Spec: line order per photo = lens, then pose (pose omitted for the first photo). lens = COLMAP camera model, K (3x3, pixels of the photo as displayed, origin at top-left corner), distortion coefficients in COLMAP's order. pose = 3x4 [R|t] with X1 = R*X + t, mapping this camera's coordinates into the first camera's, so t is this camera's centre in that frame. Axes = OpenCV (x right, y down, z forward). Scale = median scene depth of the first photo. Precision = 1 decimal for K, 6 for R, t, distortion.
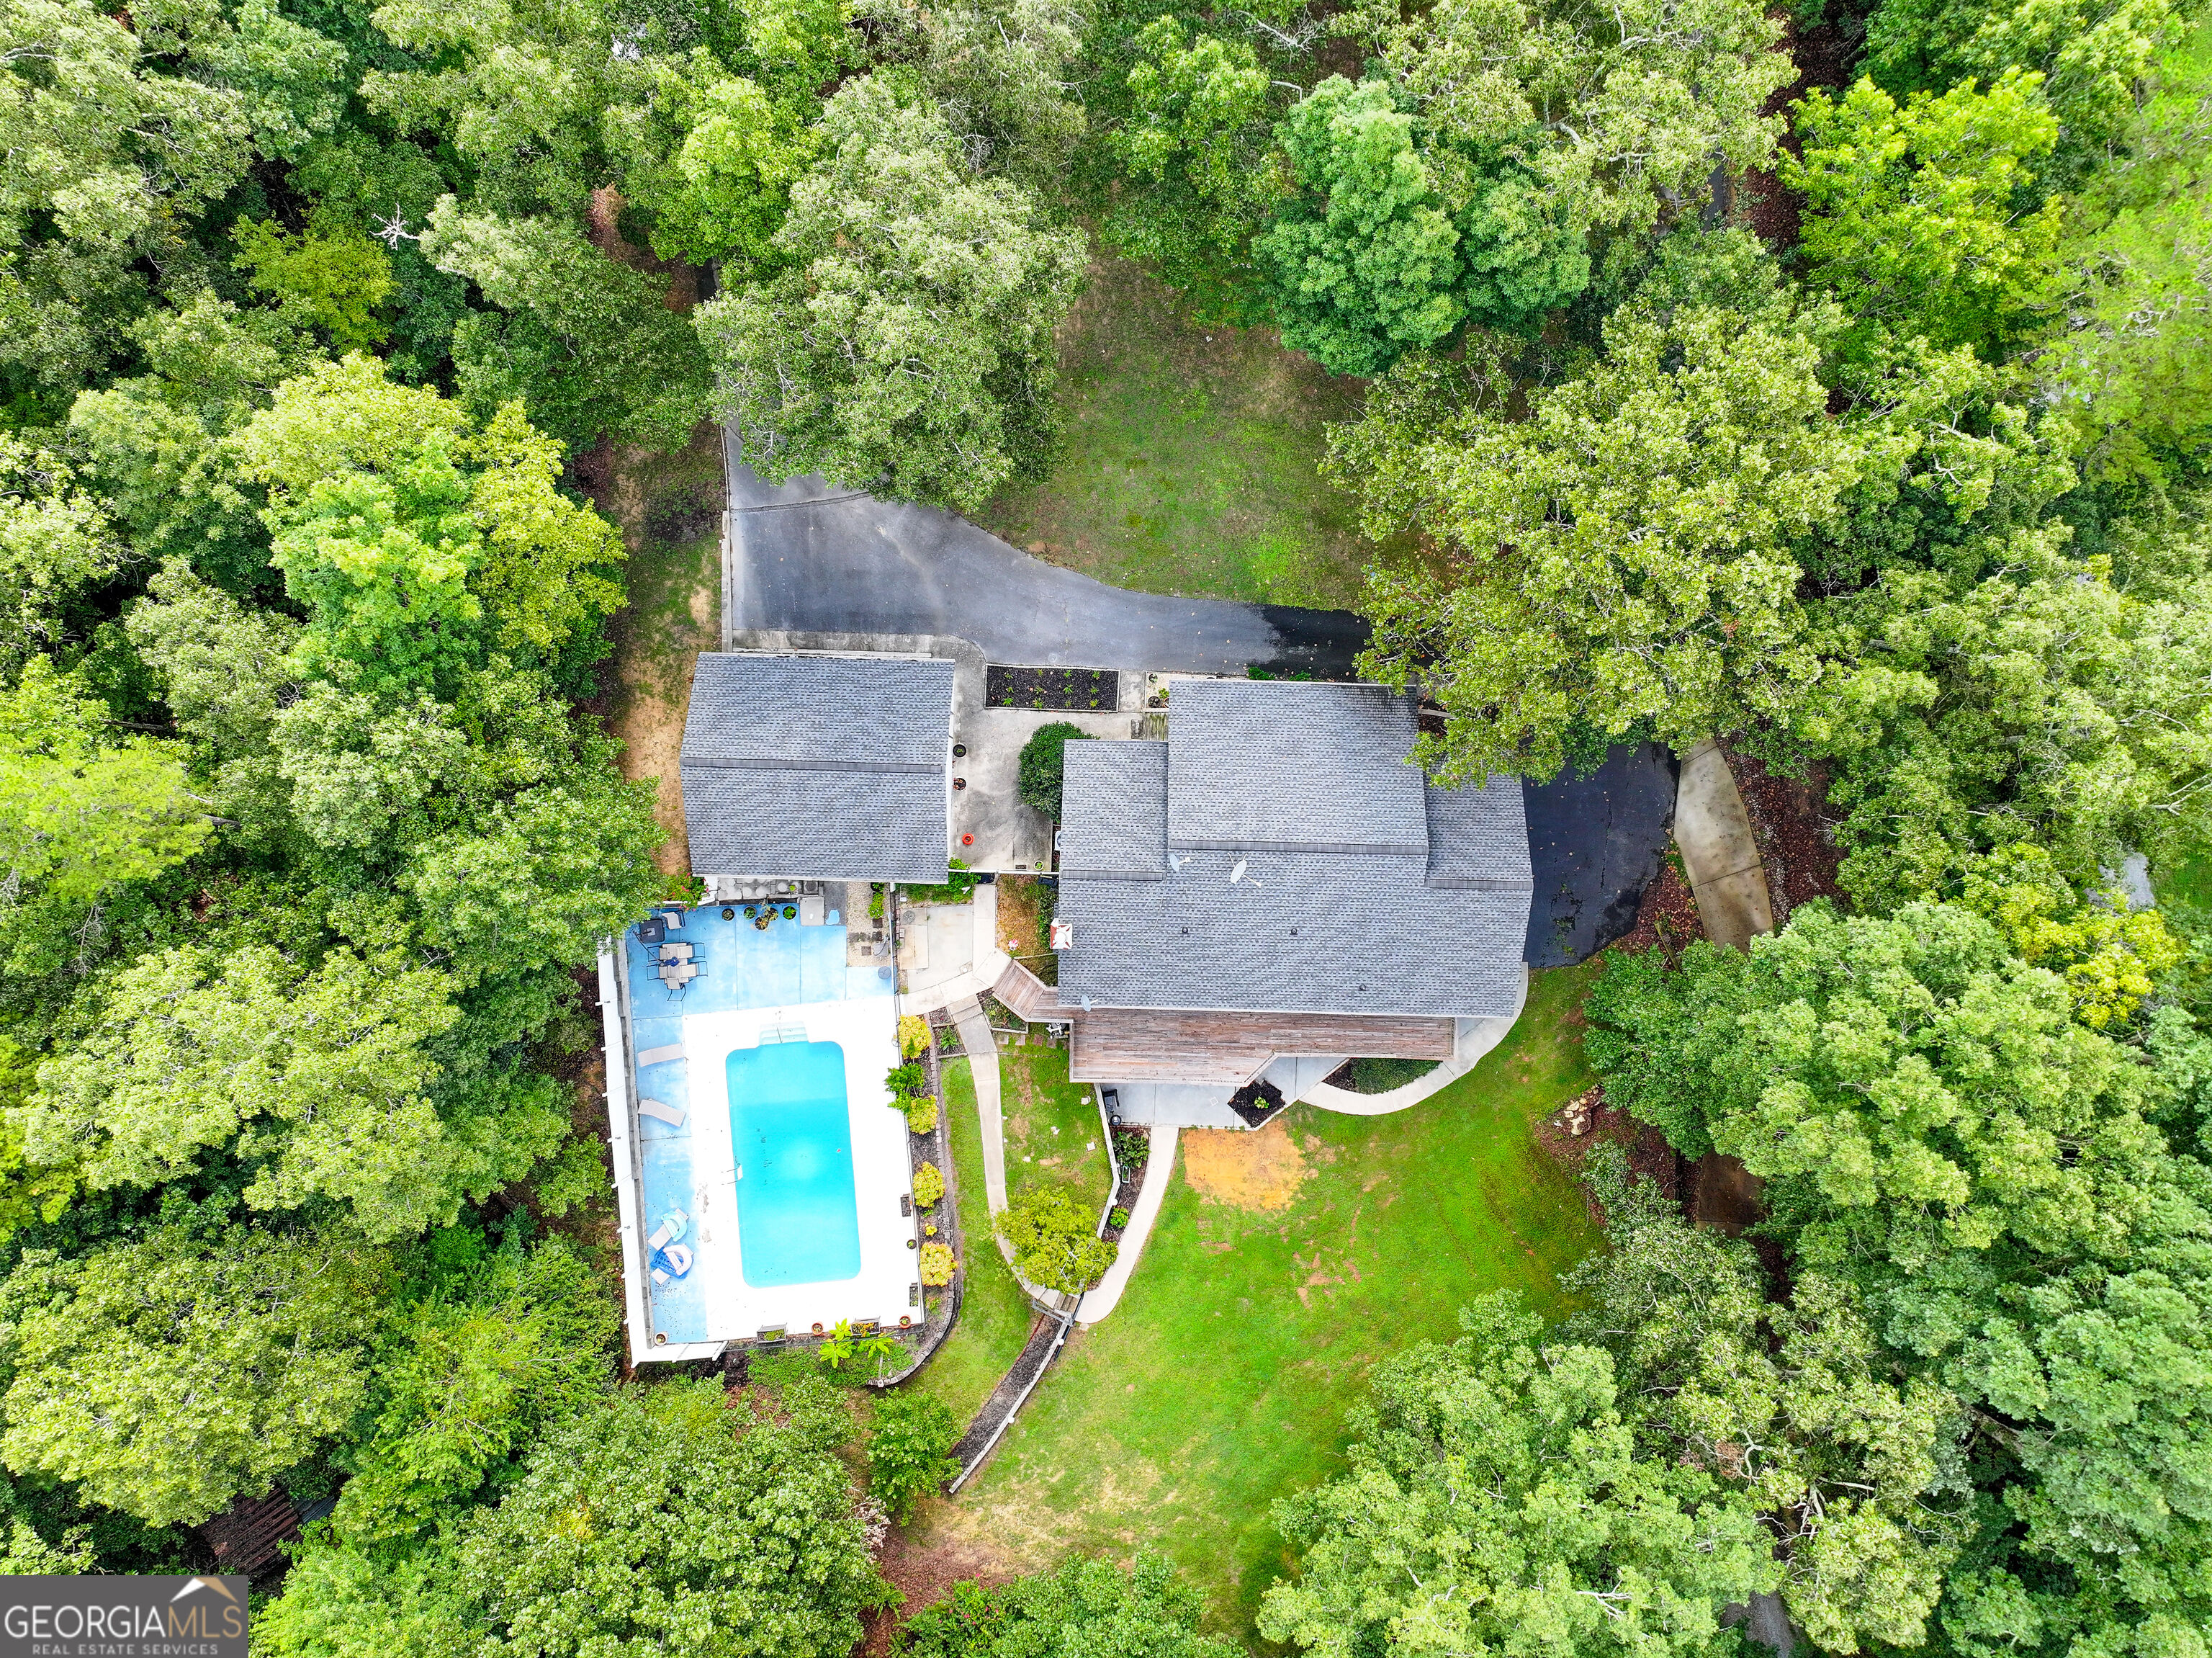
lens RADIAL K [[1576.1, 0, 1109.4], [0, 1576.1, 820.1], [0, 0, 1]] dist [-0.001515, 0.026098]
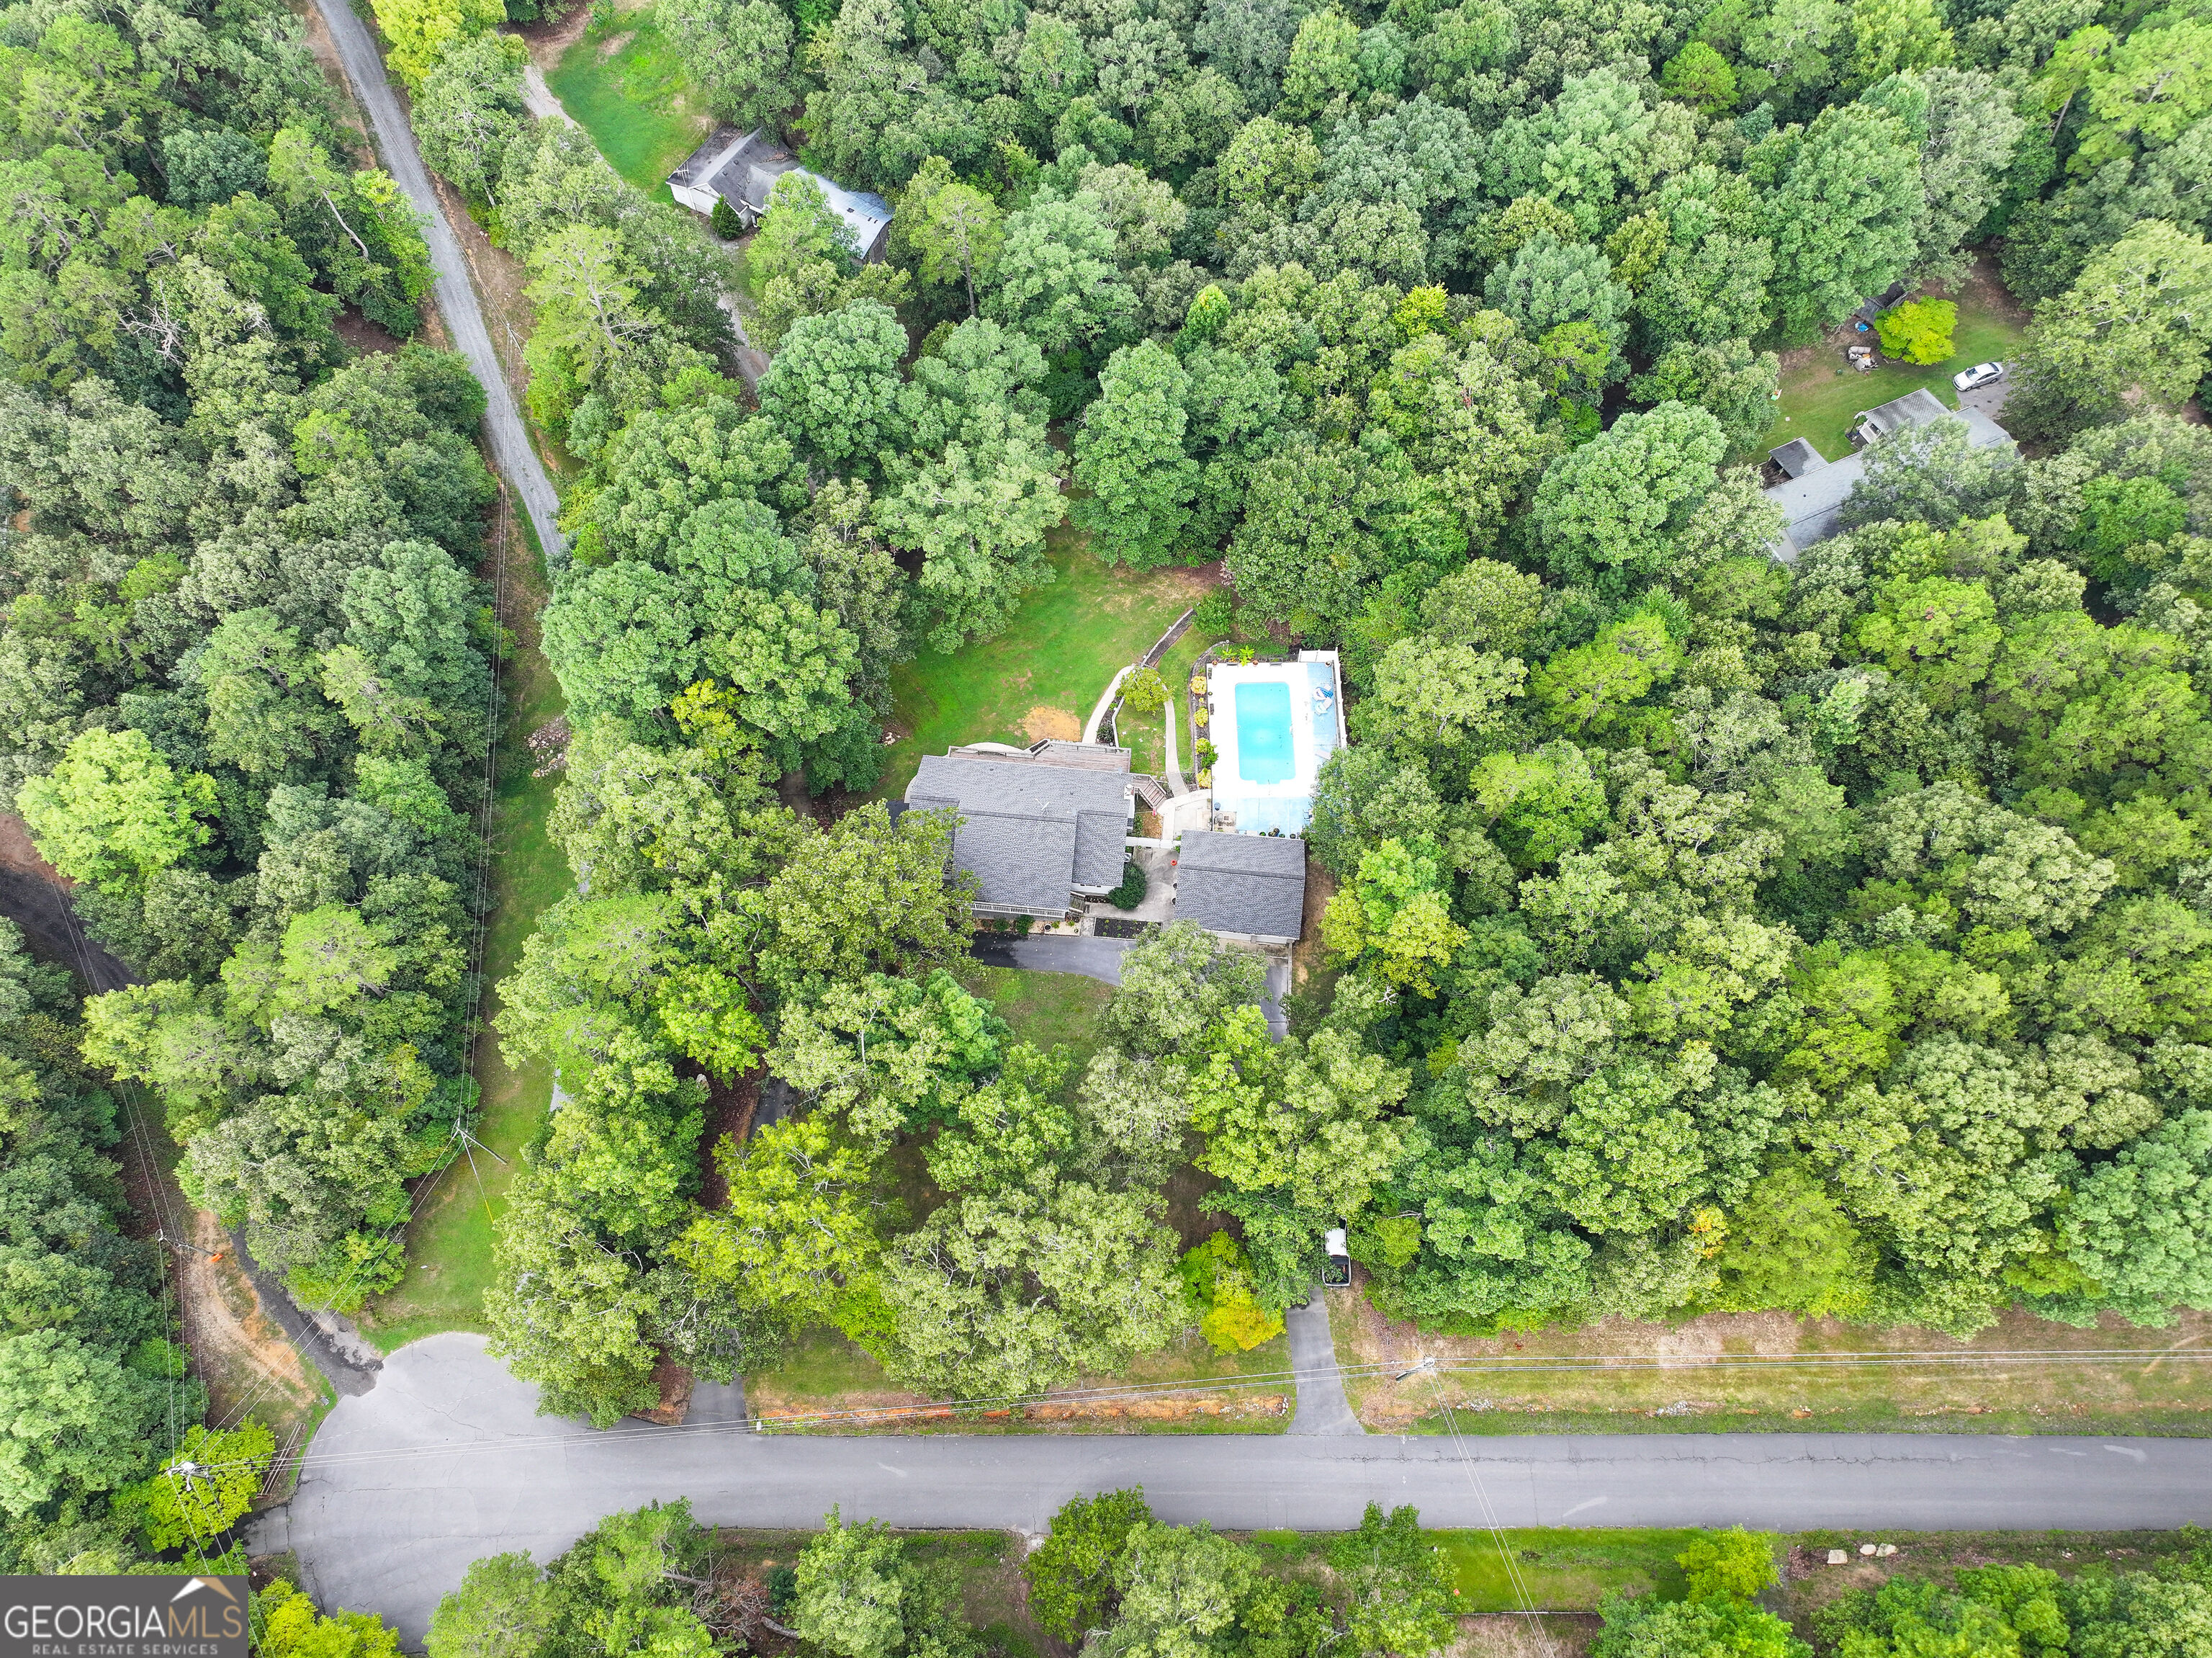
lens RADIAL K [[1576.1, 0, 1109.4], [0, 1576.1, 820.1], [0, 0, 1]] dist [-0.001515, 0.026098]
pose [[-0.997298, -0.062919, 0.037914, -0.080848], [0.073263, -0.889634, 0.450759, -0.865149], [0.005368, 0.452319, 0.891840, -0.839829]]
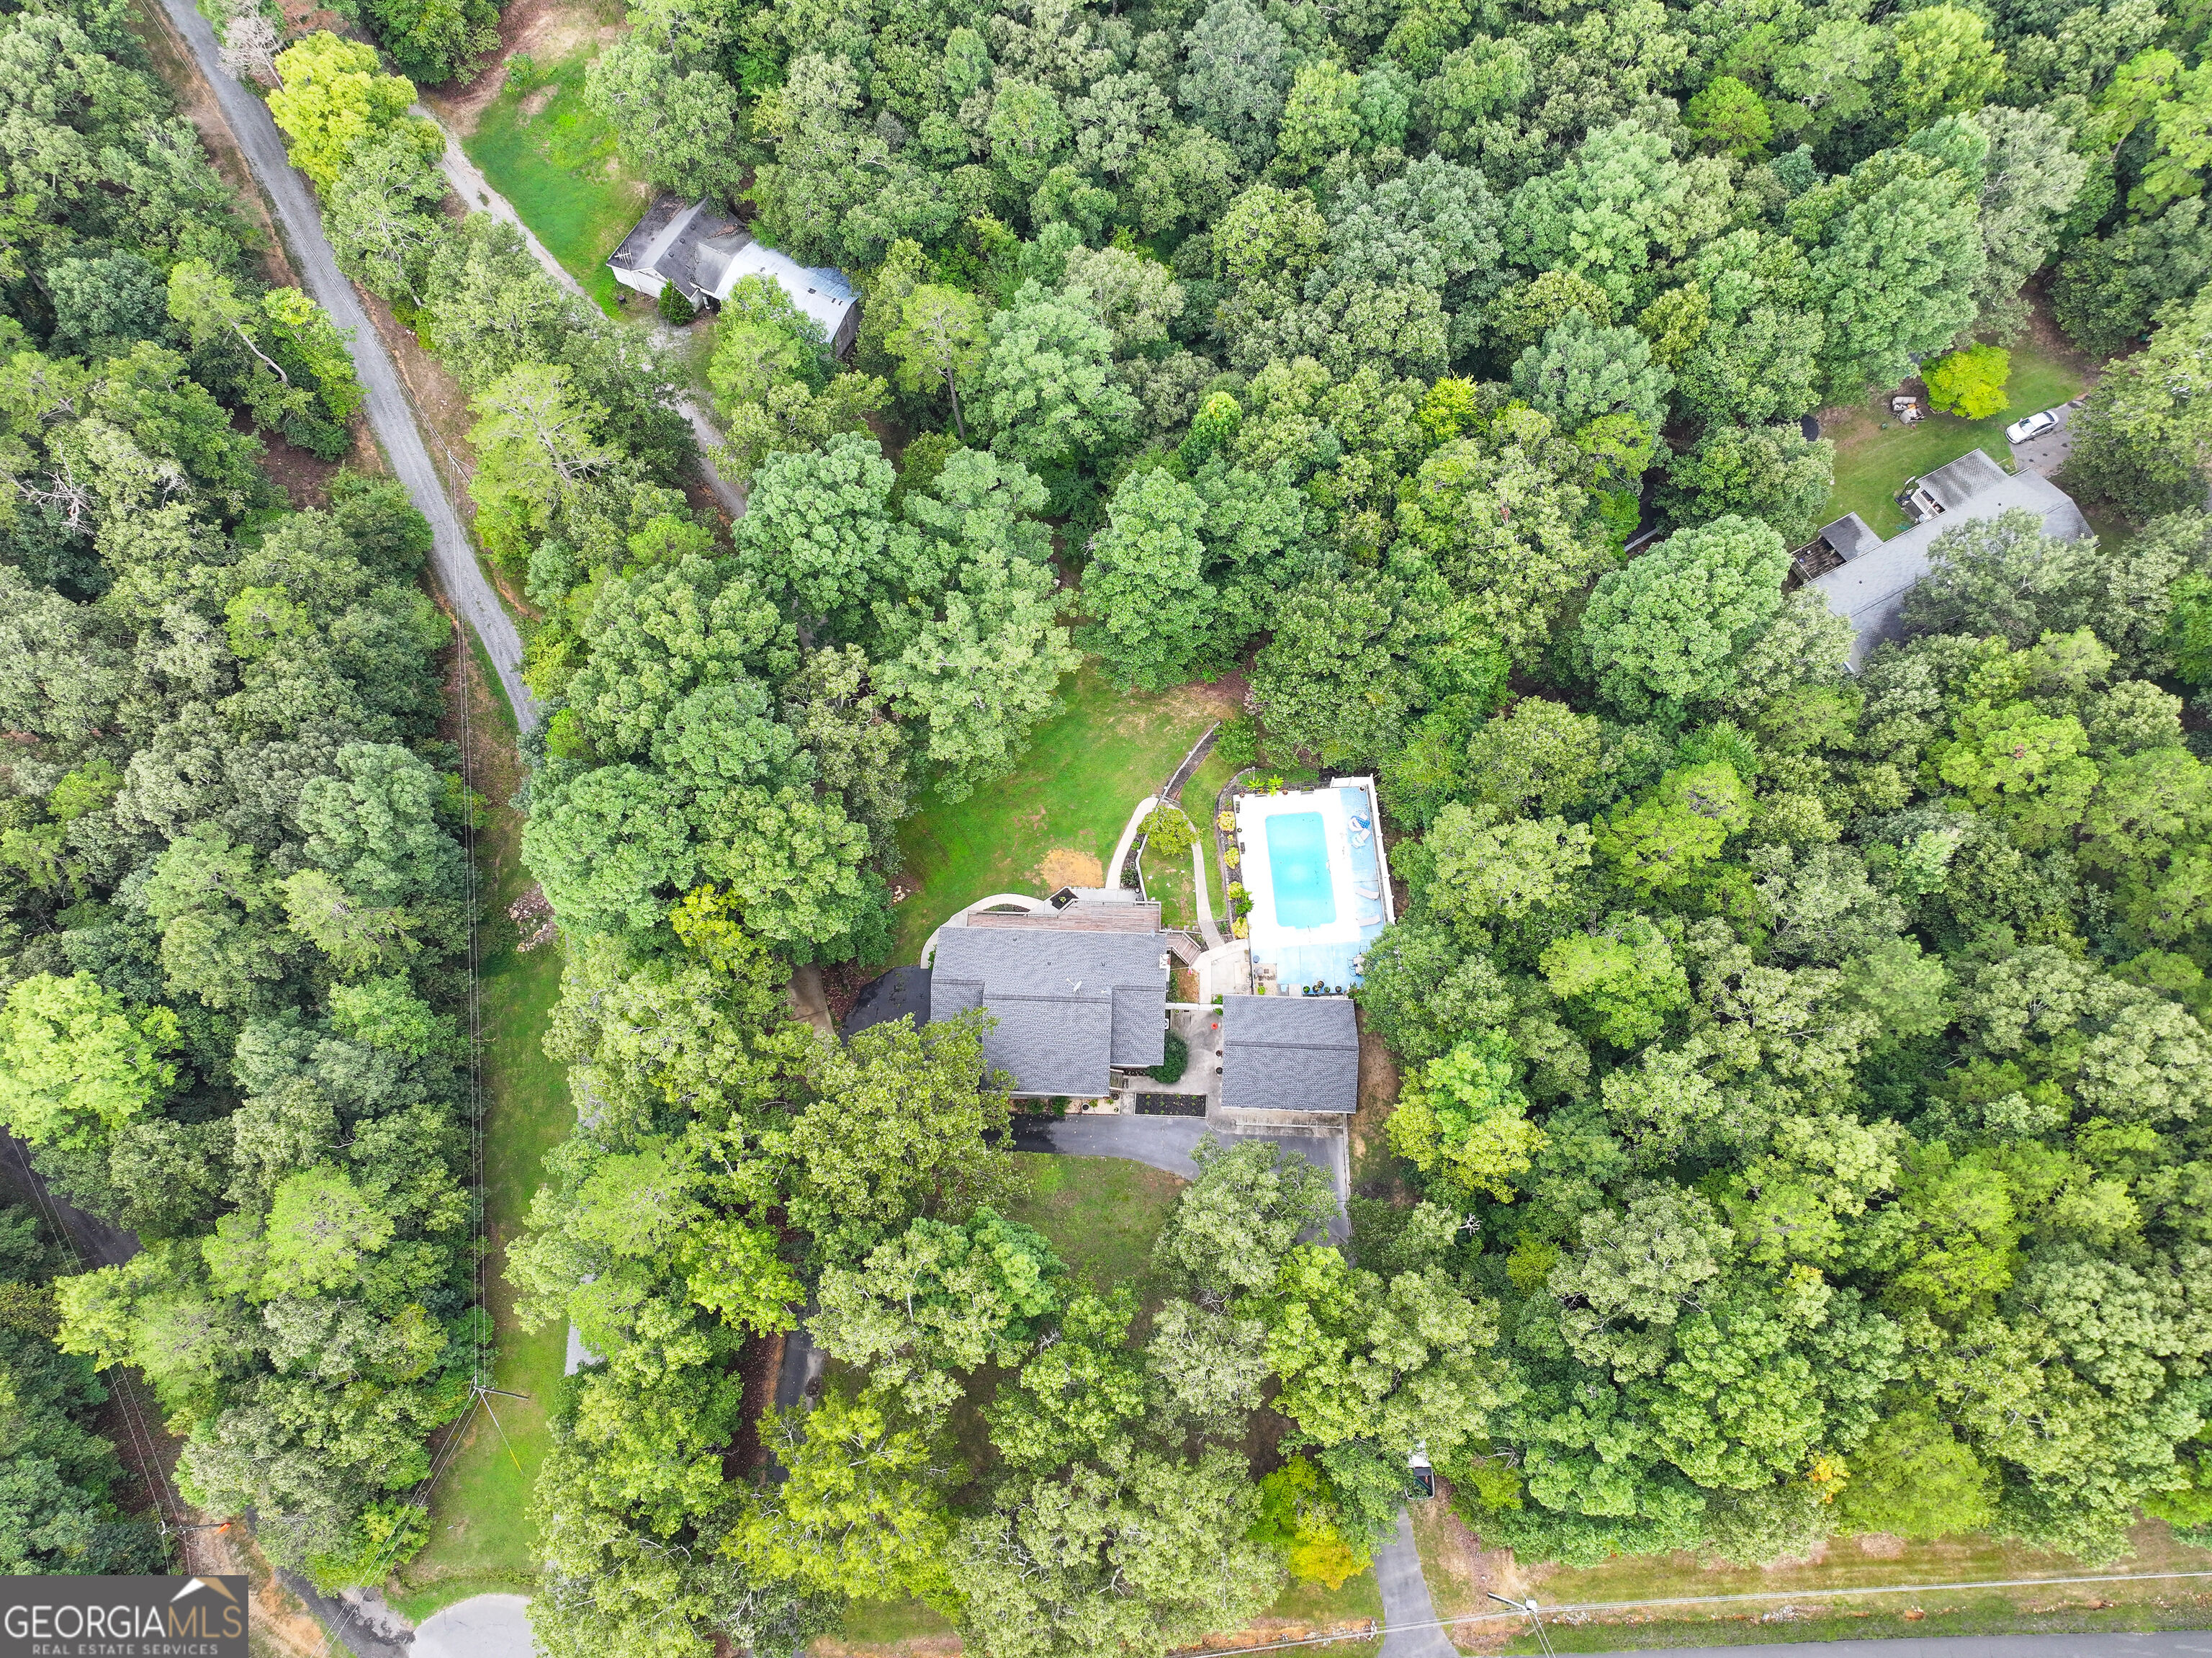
lens RADIAL K [[1576.1, 0, 1109.4], [0, 1576.1, 820.1], [0, 0, 1]] dist [-0.001515, 0.026098]
pose [[-0.999900, -0.009005, 0.010935, 0.019030], [0.012557, -0.920736, 0.389984, -0.507204], [0.006557, 0.390082, 0.920757, -0.860472]]
